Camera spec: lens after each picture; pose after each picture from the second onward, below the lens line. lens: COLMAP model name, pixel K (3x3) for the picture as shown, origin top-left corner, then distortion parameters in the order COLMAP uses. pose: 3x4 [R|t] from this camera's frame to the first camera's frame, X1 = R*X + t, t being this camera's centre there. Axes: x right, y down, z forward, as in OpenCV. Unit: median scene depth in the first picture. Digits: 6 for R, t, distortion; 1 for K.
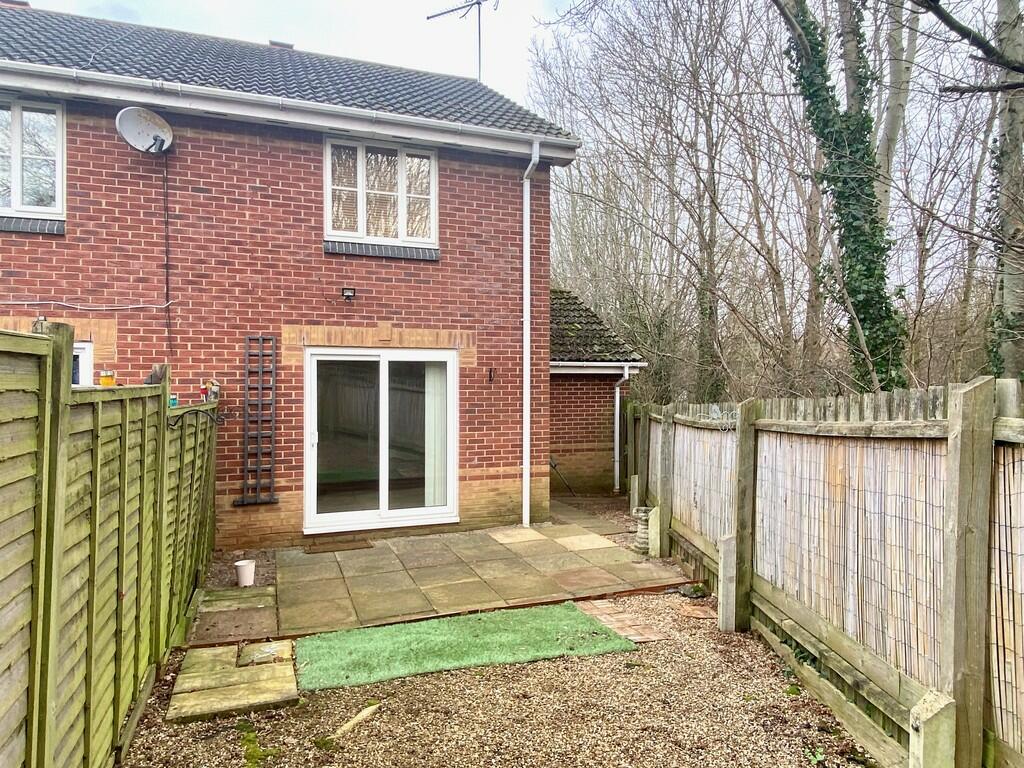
lens RADIAL K [[661.9, 0, 514.3], [0, 661.9, 379.9], [0, 0, 1]] dist [0.028688, -0.001484]
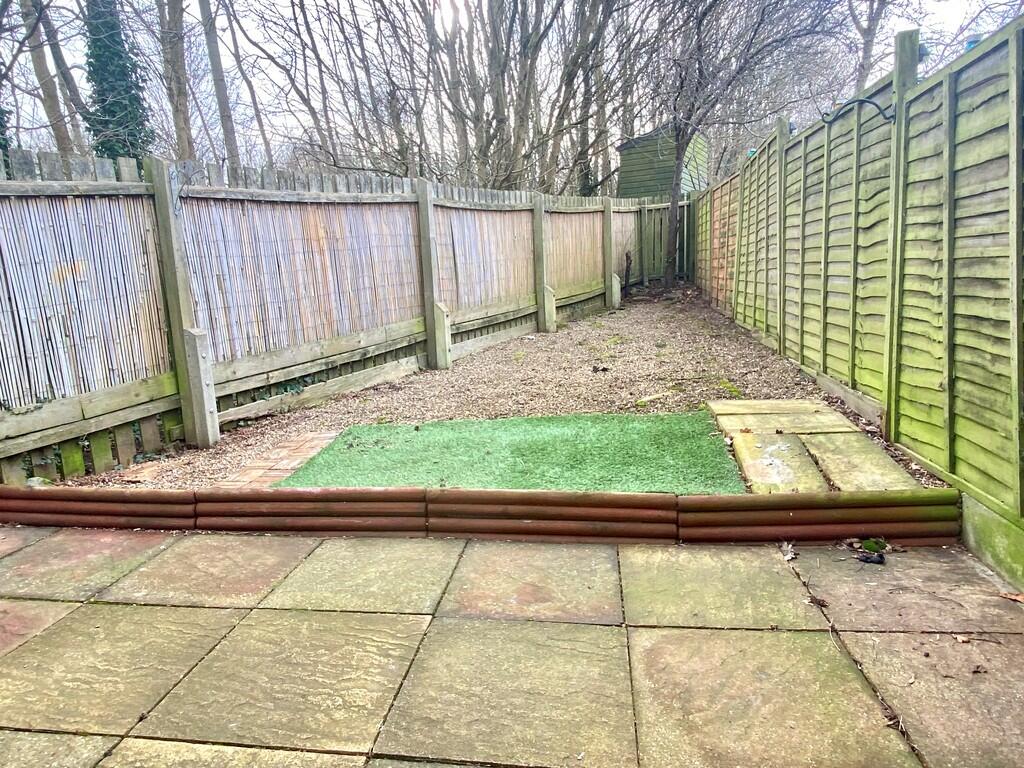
lens RADIAL K [[607.4, 0, 514.0], [0, 607.4, 384.6], [0, 0, 1]] dist [0.005455, 0.000632]
pose [[-0.887089, -0.054240, 0.458401, -0.508523], [0.037348, 0.981383, 0.188395, 0.239172], [-0.460085, 0.184244, -0.868548, 2.026221]]
